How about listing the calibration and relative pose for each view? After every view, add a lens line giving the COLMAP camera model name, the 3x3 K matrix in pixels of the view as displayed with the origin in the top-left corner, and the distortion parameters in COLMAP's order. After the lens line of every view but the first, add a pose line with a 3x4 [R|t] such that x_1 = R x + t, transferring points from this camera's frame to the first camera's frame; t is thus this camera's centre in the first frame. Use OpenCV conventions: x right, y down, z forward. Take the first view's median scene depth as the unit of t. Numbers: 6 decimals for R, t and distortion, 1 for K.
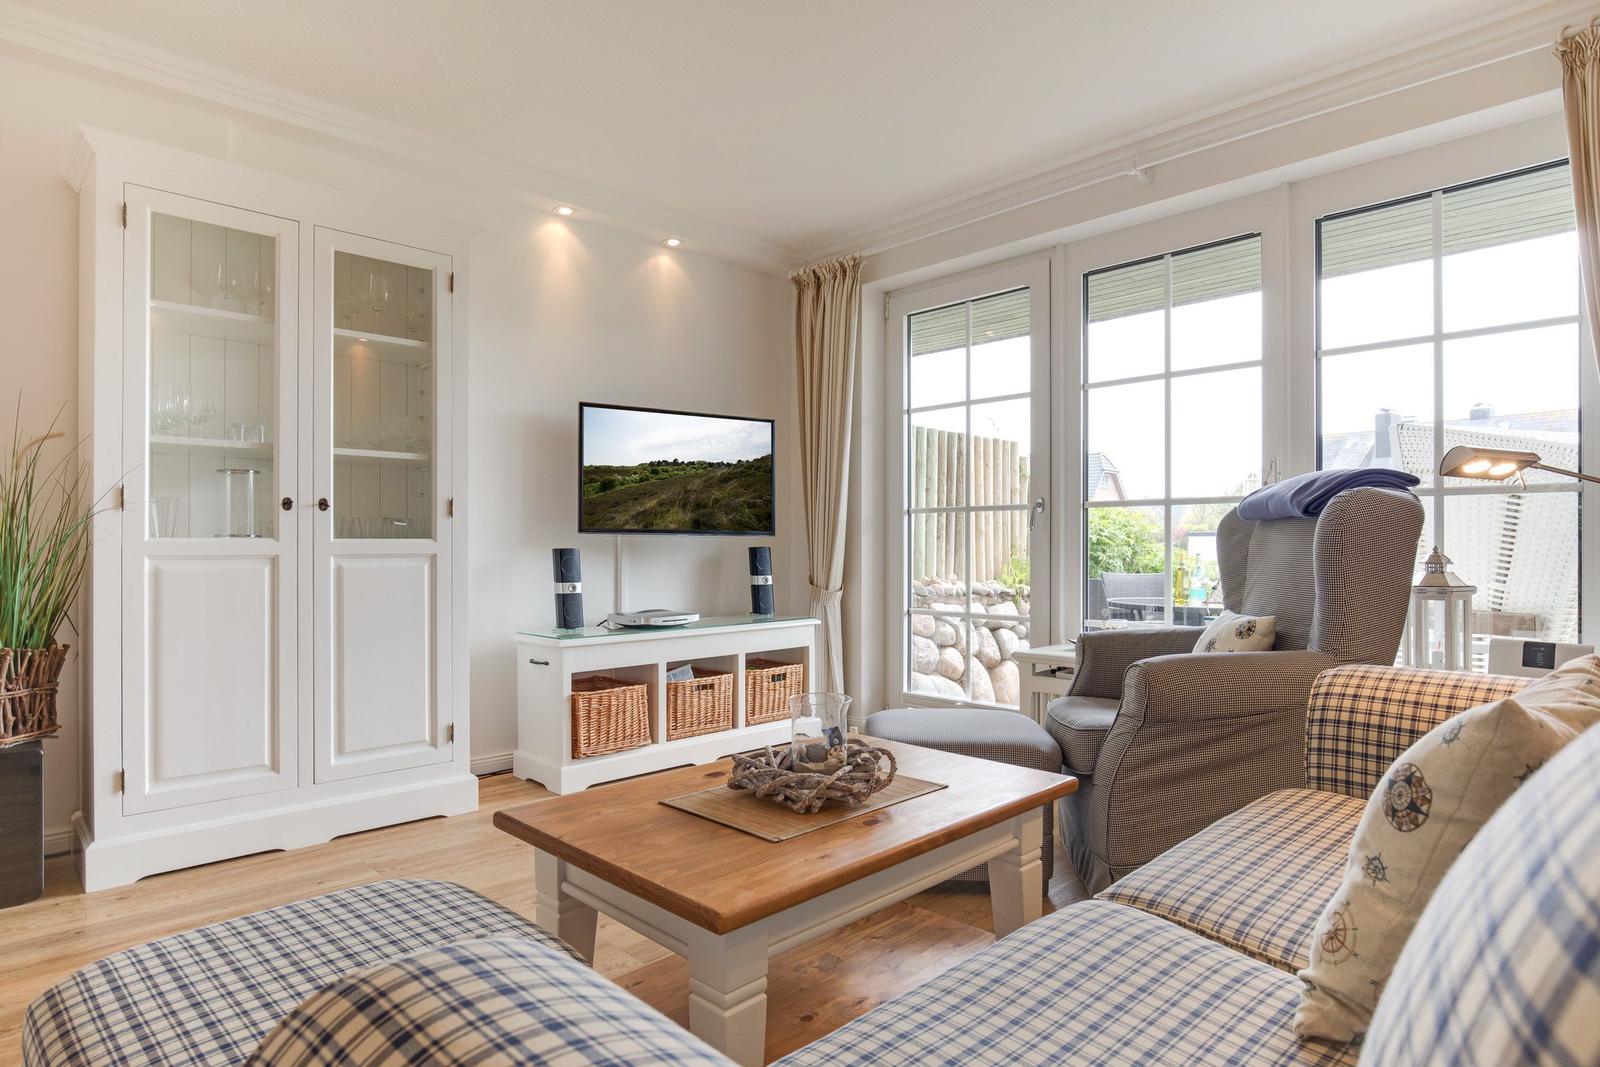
lens RADIAL K [[900.7, 0, 777.5], [0, 900.7, 551.4], [0, 0, 1]] dist [-0.018739, 0.004983]
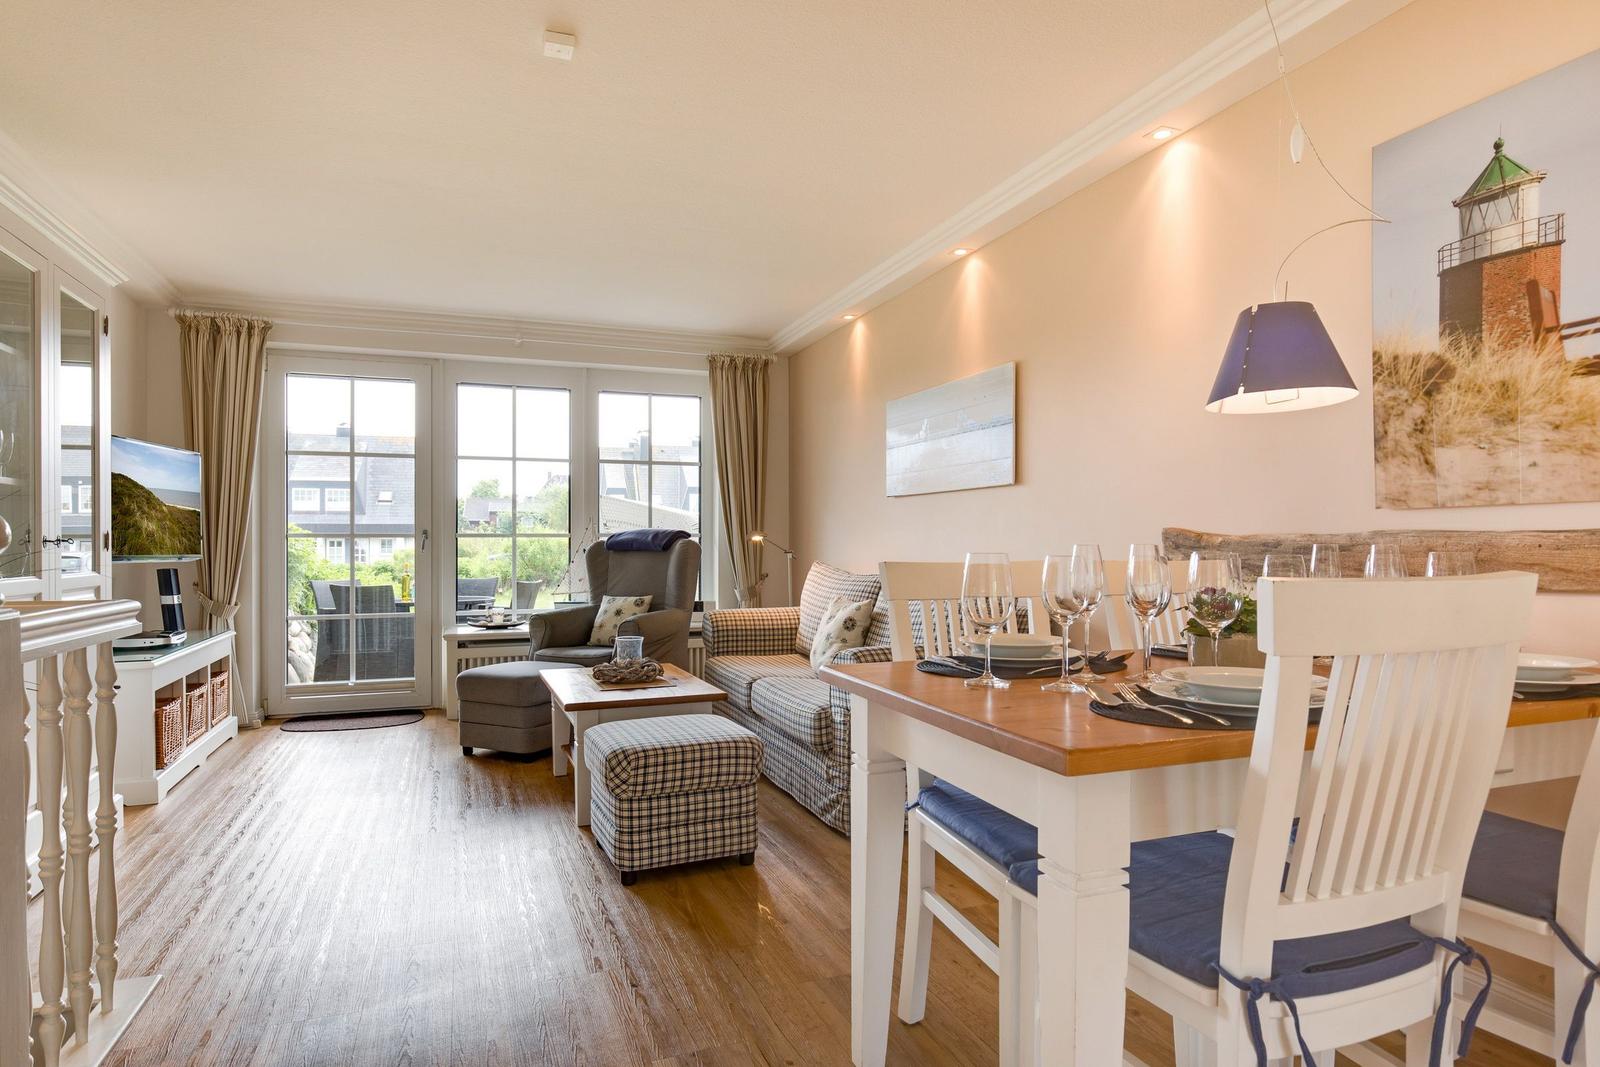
lens RADIAL K [[900.7, 0, 816.7], [0, 900.7, 540.8], [0, 0, 1]] dist [-0.018739, 0.004983]
pose [[0.363240, 0.003183, 0.931690, -0.978341], [0.015225, 0.999840, -0.009352, -0.022373], [-0.931571, 0.017582, 0.363134, -0.128681]]
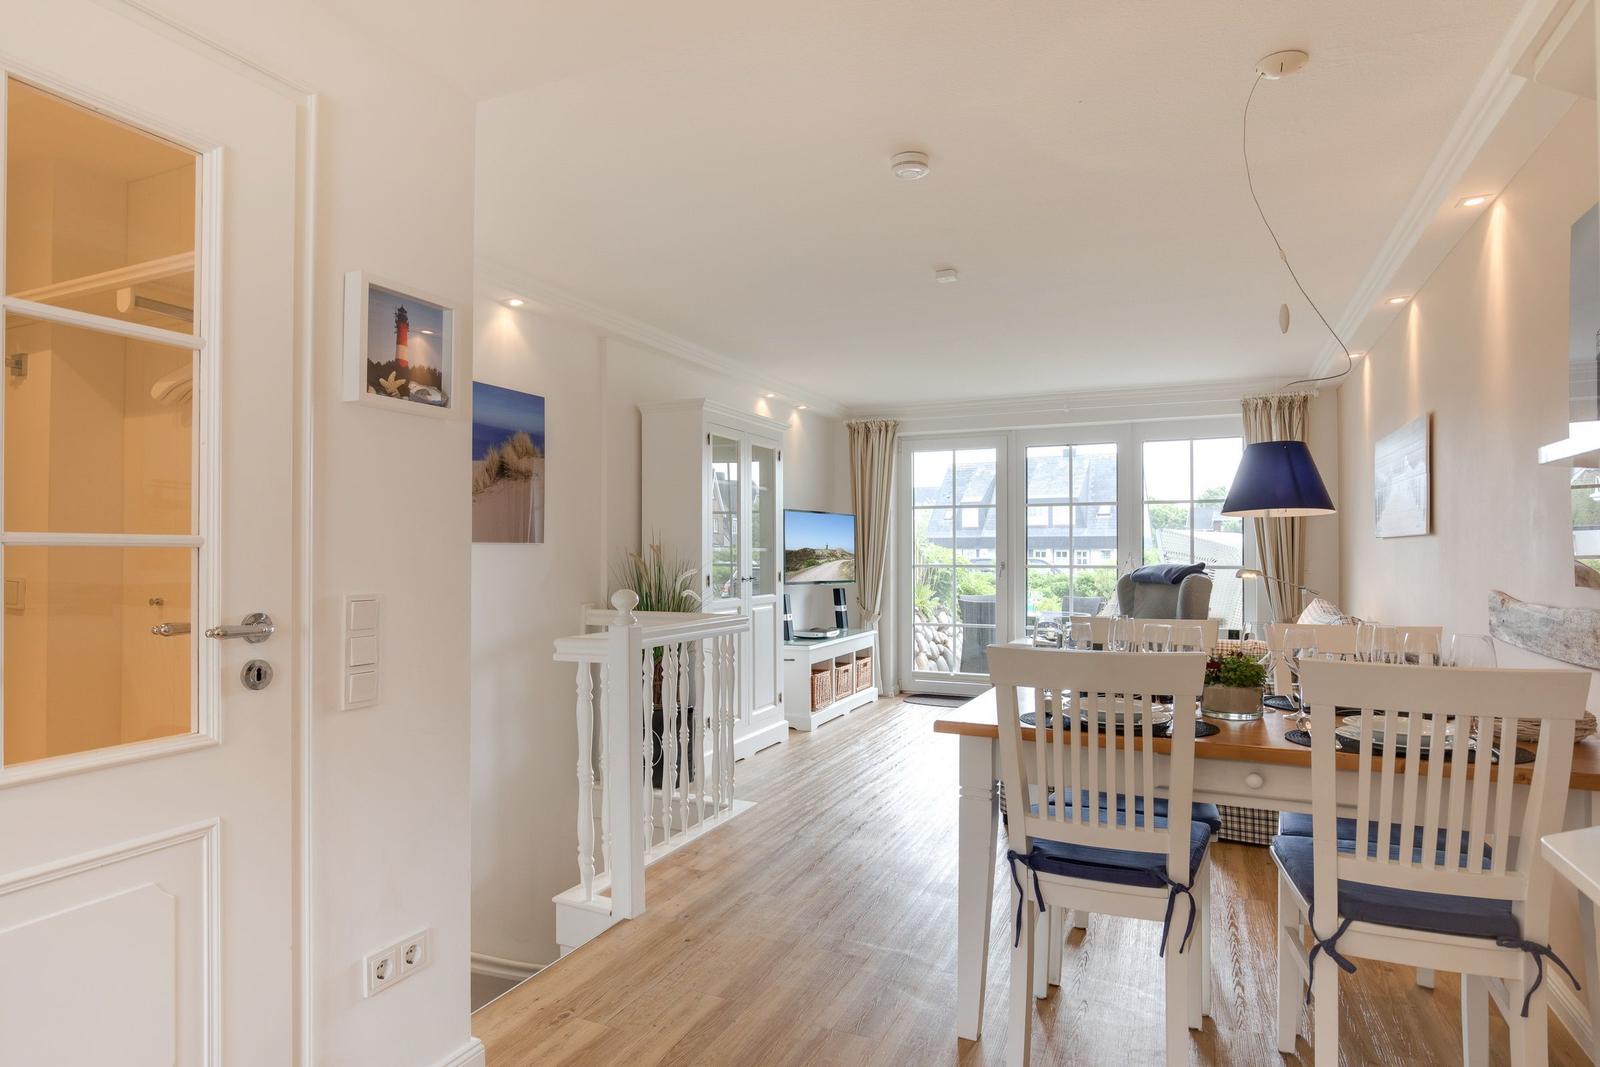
lens RADIAL K [[900.7, 0, 782.8], [0, 900.7, 537.9], [0, 0, 1]] dist [-0.018739, 0.004983]
pose [[0.925851, 0.007389, 0.377817, -1.009757], [0.004123, 0.999552, -0.029653, -0.066935], [-0.377867, 0.029012, 0.925405, -0.683267]]
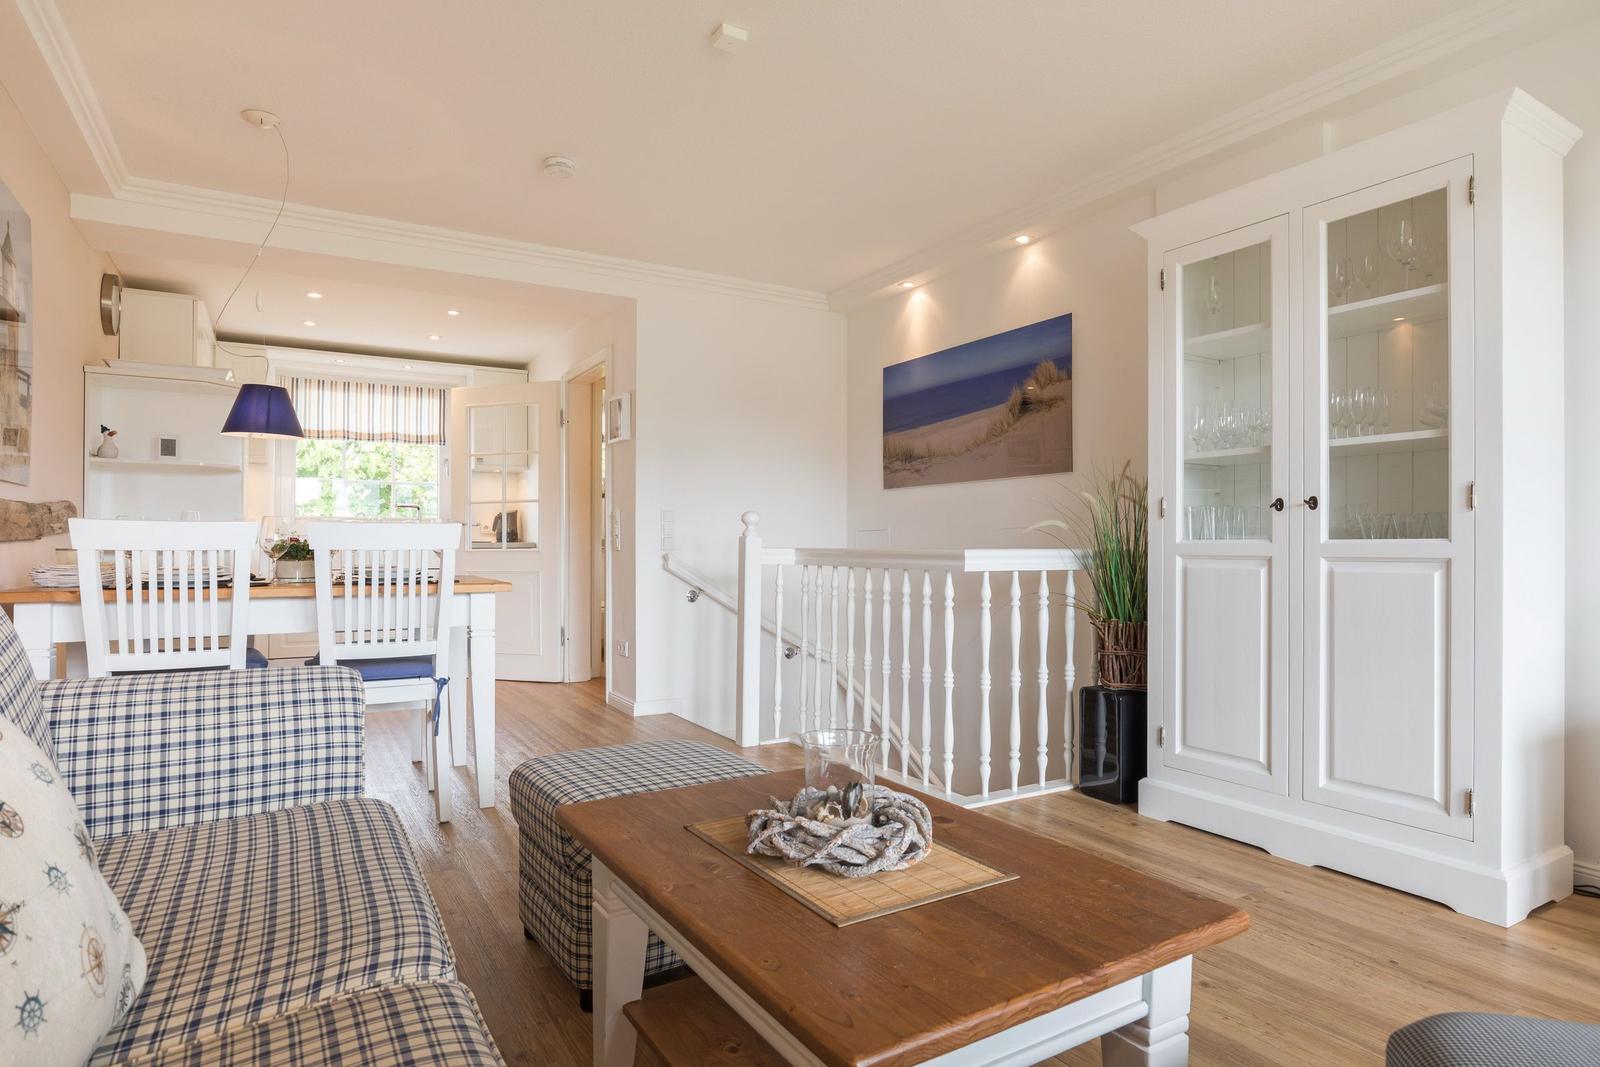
lens RADIAL K [[900.7, 0, 809.4], [0, 900.7, 550.8], [0, 0, 1]] dist [-0.018739, 0.004983]
pose [[-0.187281, 0.011651, -0.982237, 0.412031], [-0.014727, 0.999784, 0.014667, -0.006803], [0.982196, 0.017212, -0.187069, 0.543261]]
